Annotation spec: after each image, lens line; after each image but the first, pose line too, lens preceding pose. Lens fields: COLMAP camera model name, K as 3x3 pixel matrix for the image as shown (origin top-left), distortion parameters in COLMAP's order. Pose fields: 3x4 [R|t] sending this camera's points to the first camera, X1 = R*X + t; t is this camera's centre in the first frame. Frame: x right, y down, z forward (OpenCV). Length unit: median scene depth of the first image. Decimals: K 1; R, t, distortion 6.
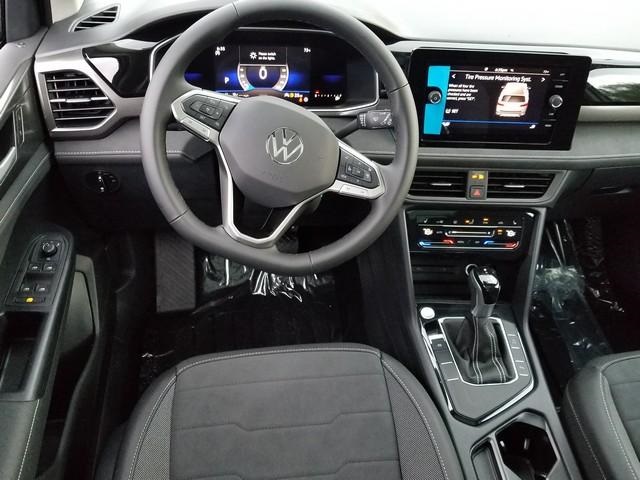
lens RADIAL K [[584.8, 0, 320.0], [0, 584.8, 240.0], [0, 0, 1]] dist [0.088777, 0.000200]
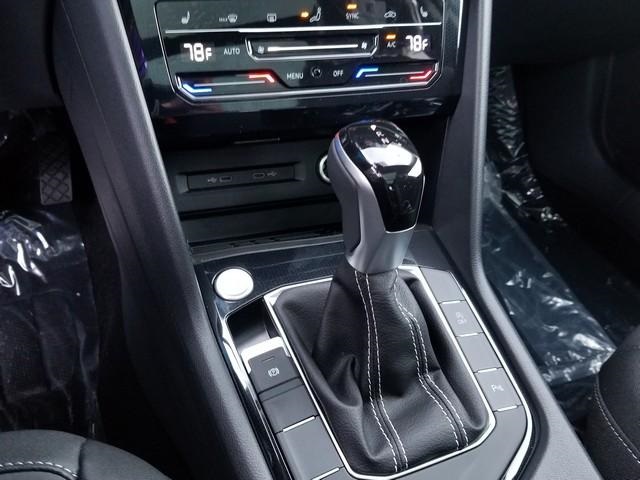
lens RADIAL K [[584.8, 0, 320.0], [0, 584.8, 240.0], [0, 0, 1]] dist [0.088777, 0.000200]
pose [[0.961161, -0.151117, 0.230940, 0.155511], [0.134821, 0.987228, 0.084879, 0.074555], [-0.240817, -0.050447, 0.969259, 0.640859]]
